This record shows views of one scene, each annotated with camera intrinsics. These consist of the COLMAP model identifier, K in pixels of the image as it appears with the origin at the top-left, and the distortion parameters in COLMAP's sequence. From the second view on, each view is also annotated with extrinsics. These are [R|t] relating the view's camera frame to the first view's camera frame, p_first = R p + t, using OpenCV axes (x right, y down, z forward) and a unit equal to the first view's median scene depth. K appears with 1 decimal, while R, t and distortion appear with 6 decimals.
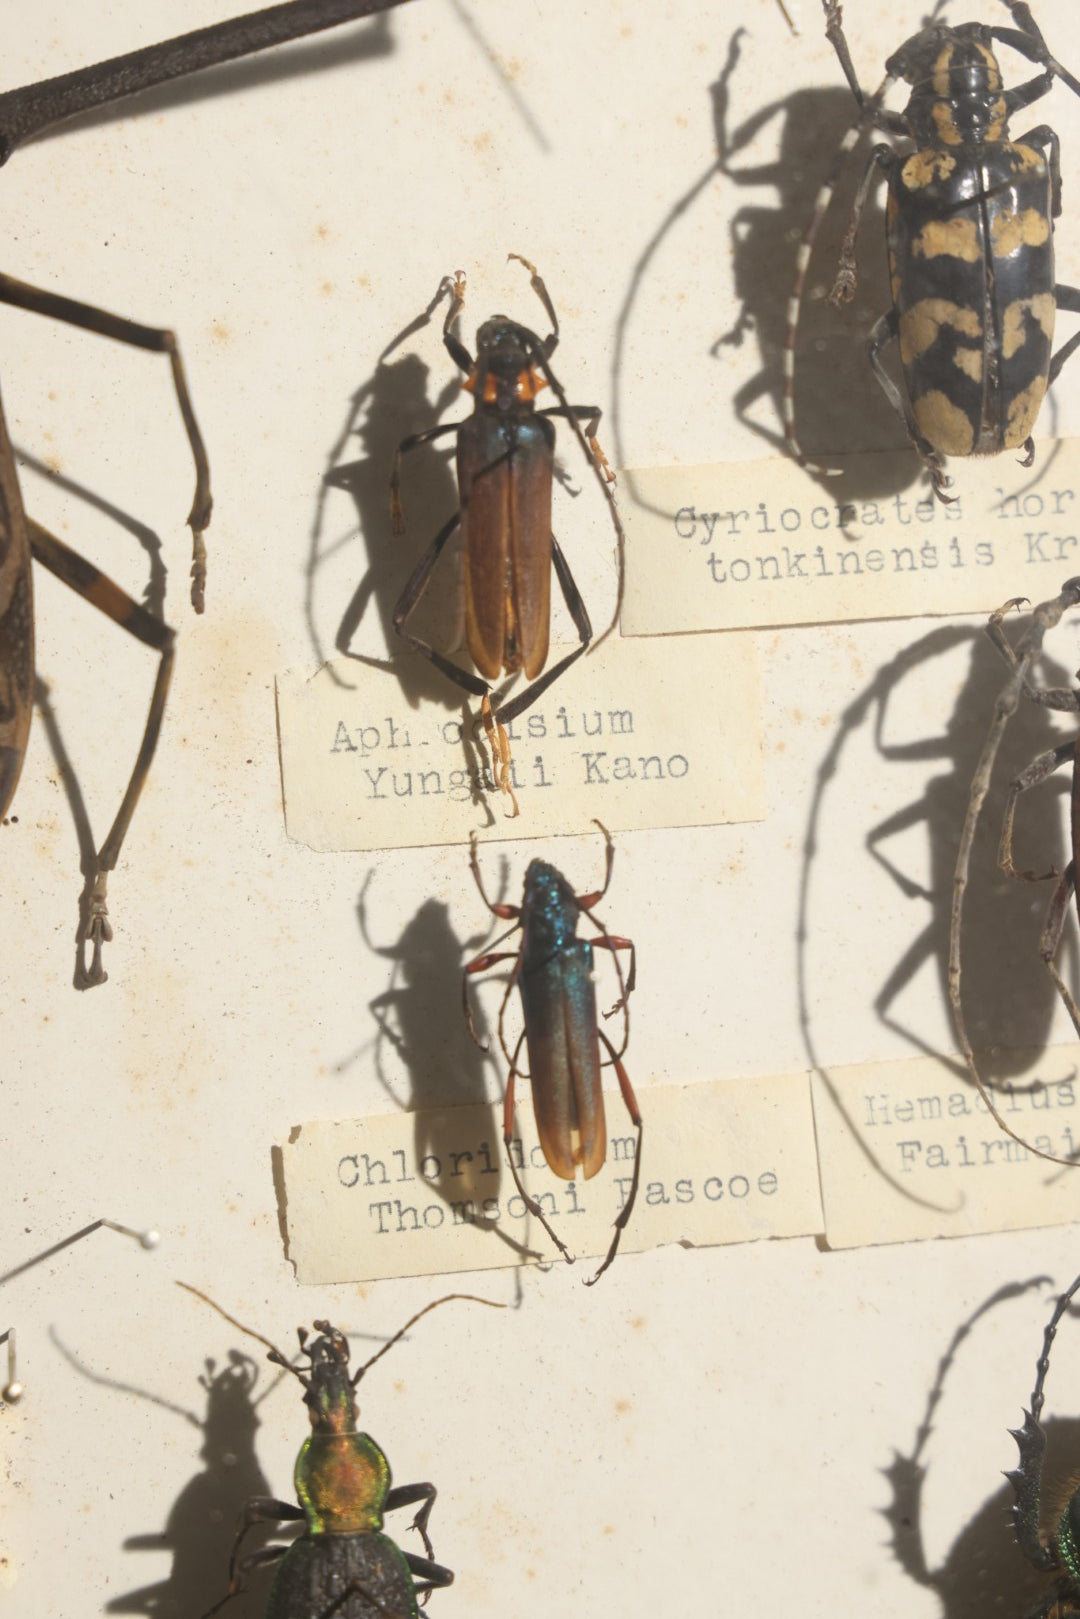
lens RADIAL K [[4593.9, 0, 529.7], [0, 4593.9, 792.9], [0, 0, 1]] dist [0.483780, 0.000000]
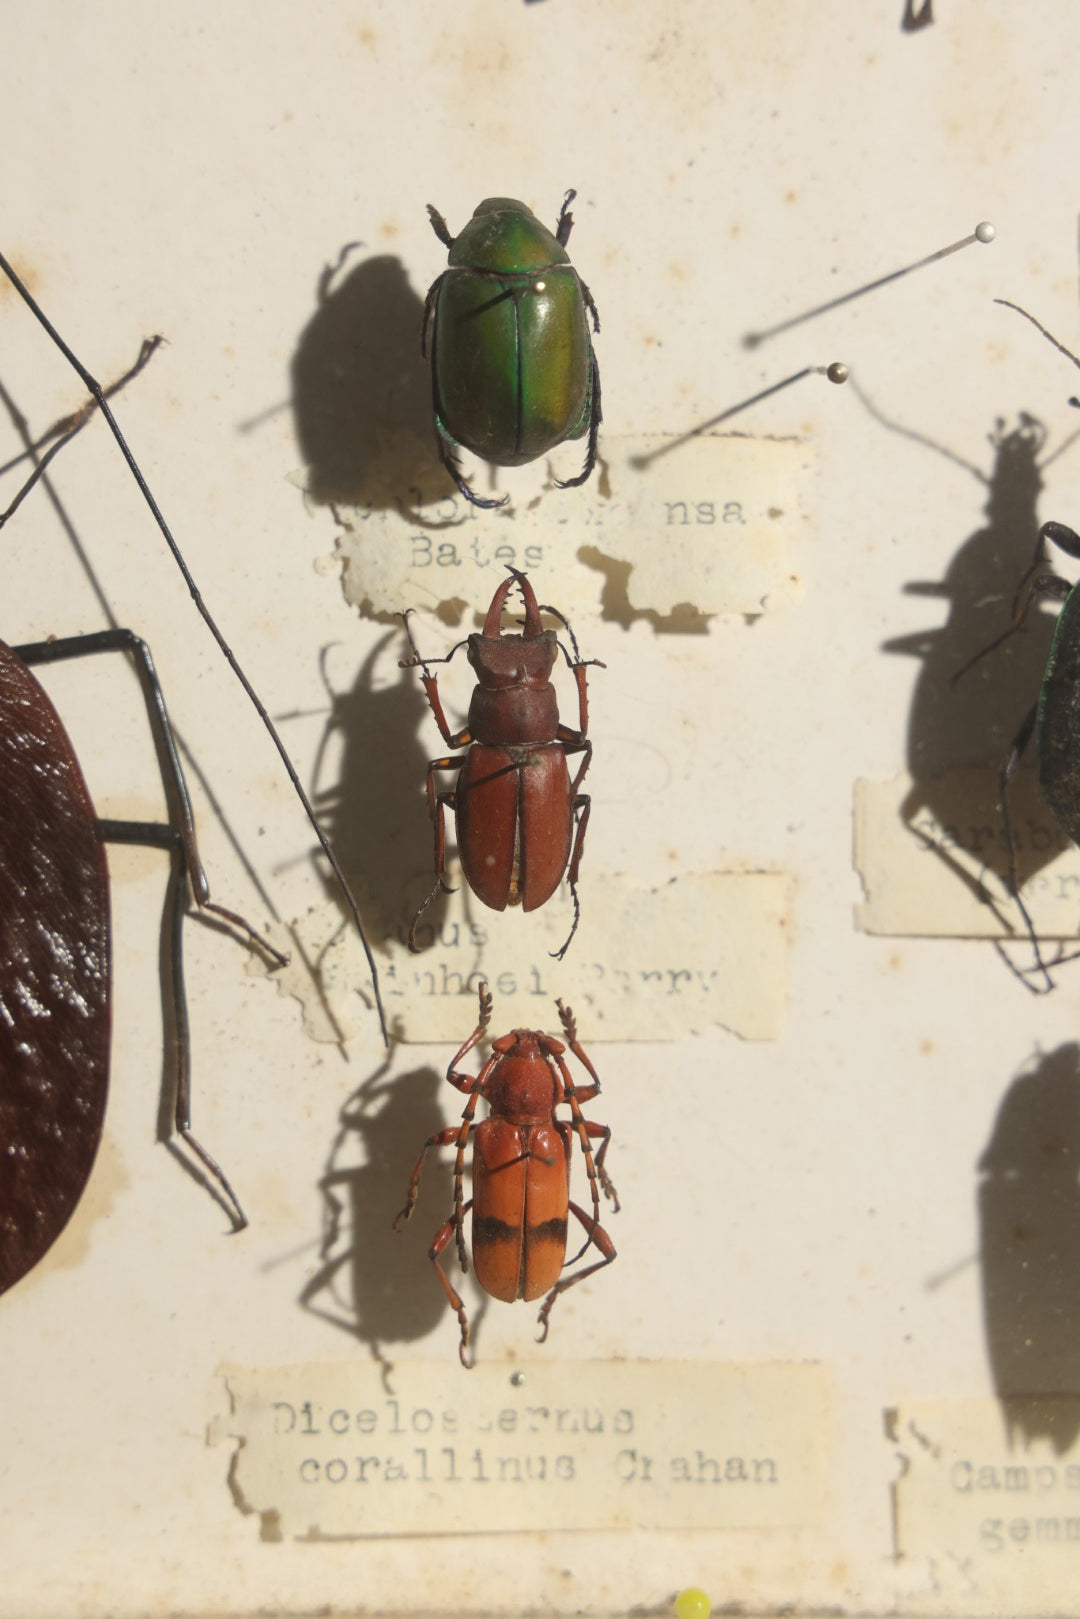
lens RADIAL K [[4593.9, 0, 528.1], [0, 4593.9, 808.7], [0, 0, 1]] dist [0.483780, 0.000000]
pose [[0.994202, 0.084788, -0.066139, -0.096748], [-0.085168, 0.996362, -0.002943, 0.217205], [0.065649, 0.008559, 0.997806, -0.010197]]
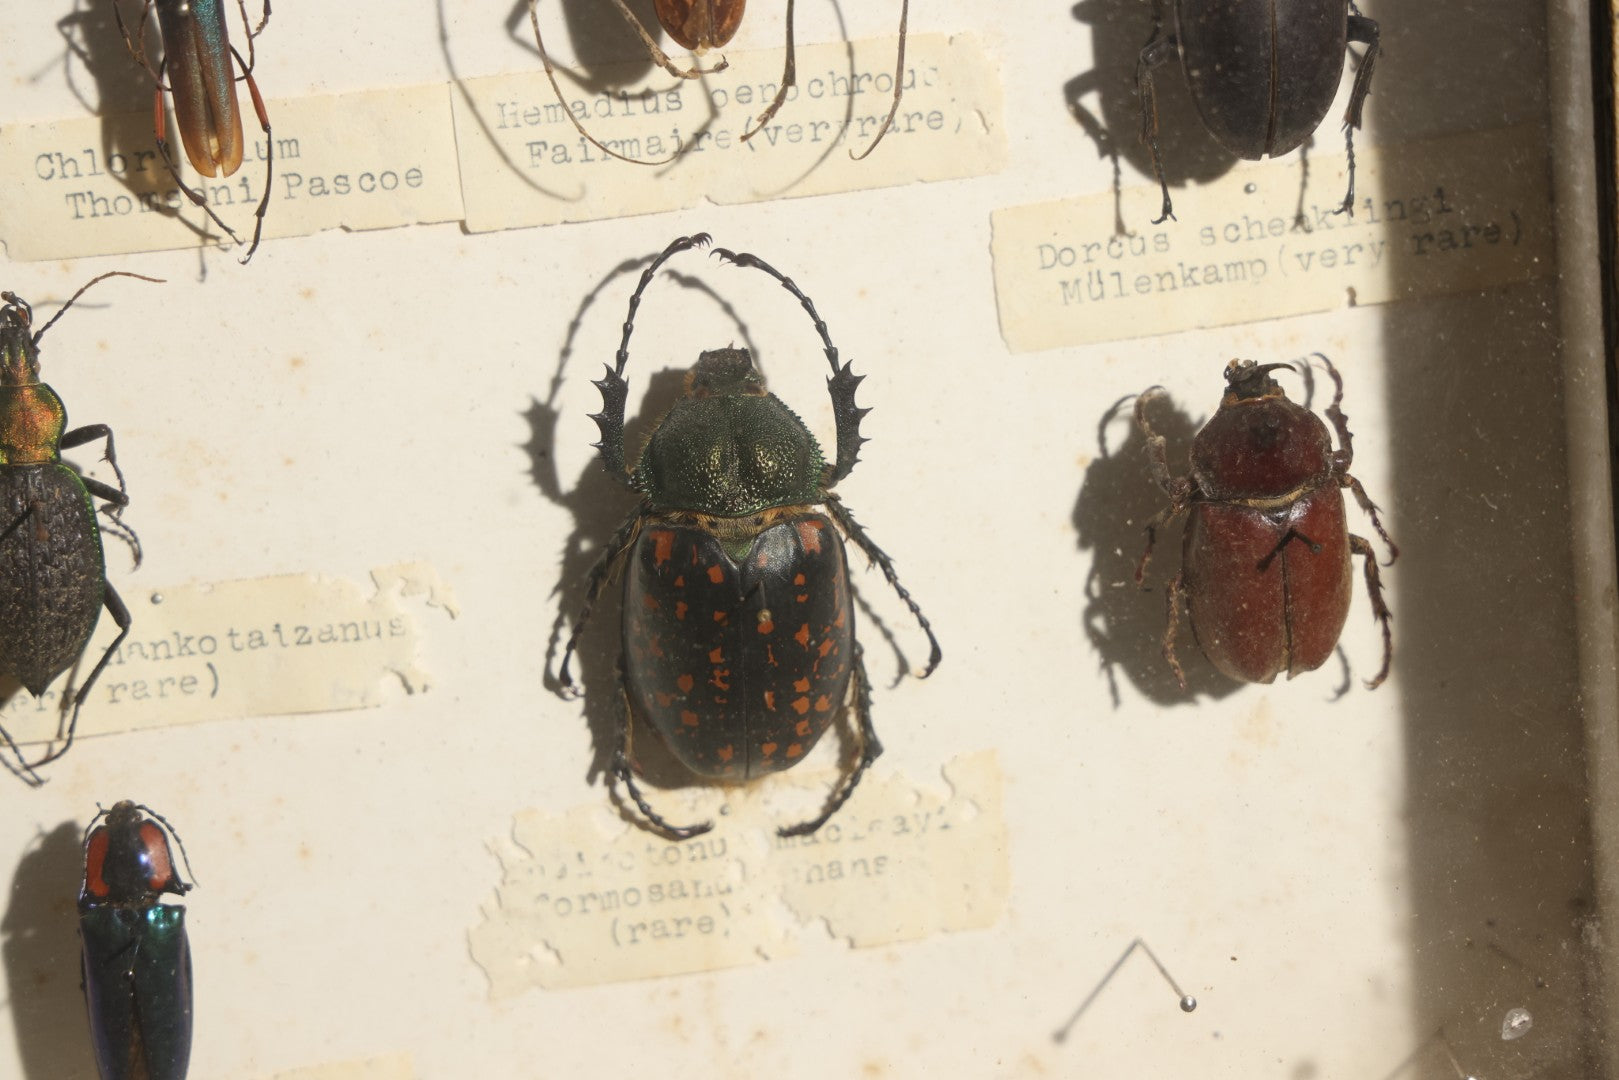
lens RADIAL K [[4593.9, 0, 832.0], [0, 4593.9, 530.9], [0, 0, 1]] dist [0.483780, 0.000000]
pose [[0.995219, 0.004817, -0.097545, 0.277420], [0.012707, 0.983907, 0.178231, -0.036630], [0.096833, -0.178618, 0.979142, -0.168260]]
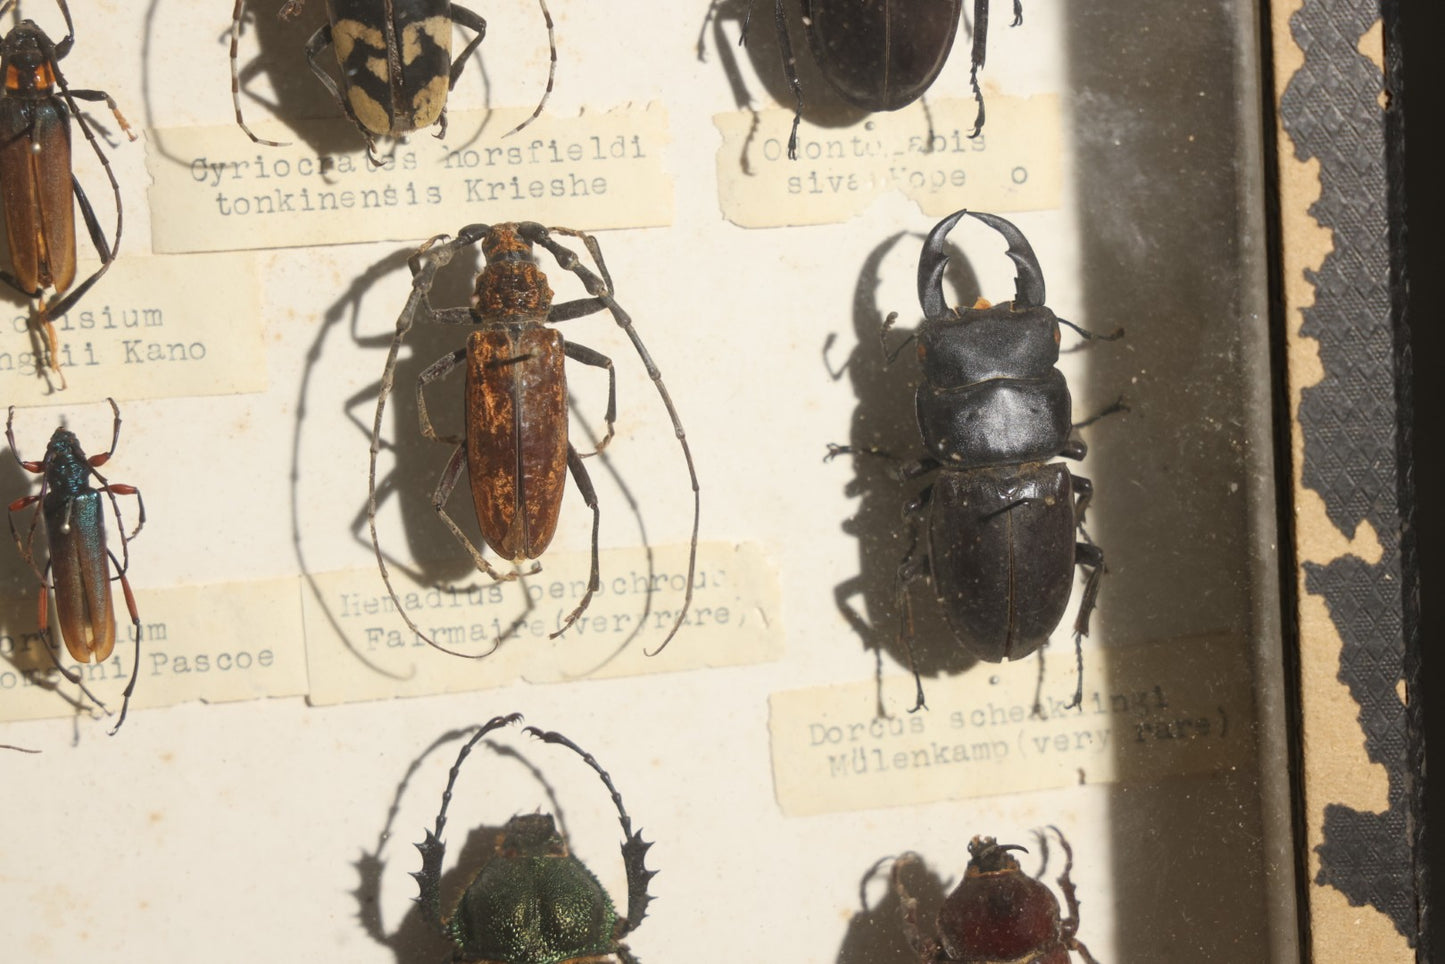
lens RADIAL K [[4100.1, 0, 745.3], [0, 4100.1, 458.6], [0, 0, 1]] dist [0.483780, 0.000000]
pose [[0.995638, 0.023113, -0.090397, 0.303853], [-0.012734, 0.993428, 0.113745, -0.114886], [0.092432, -0.112097, 0.989389, -0.184040]]
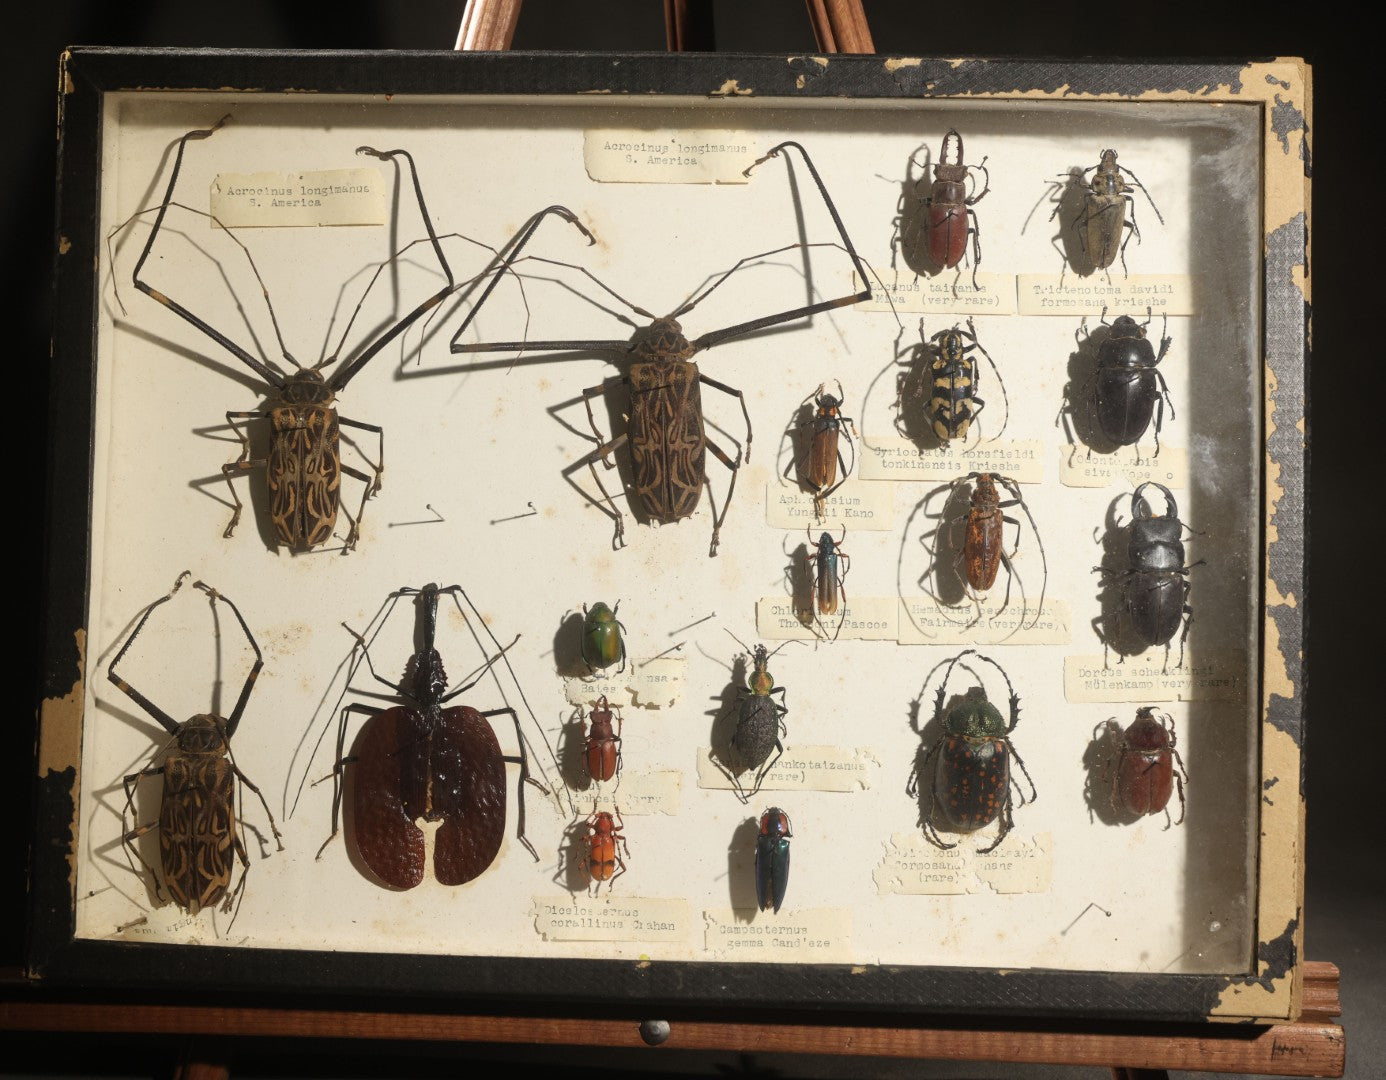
lens RADIAL K [[2278.9, 0, 674.7], [0, 2278.9, 521.0], [0, 0, 1]] dist [0.112580, 0.000000]
pose [[0.972406, 0.080152, -0.219092, 0.292399], [-0.093545, 0.994285, -0.051438, 0.113336], [0.213717, 0.070513, 0.974347, -0.889494]]
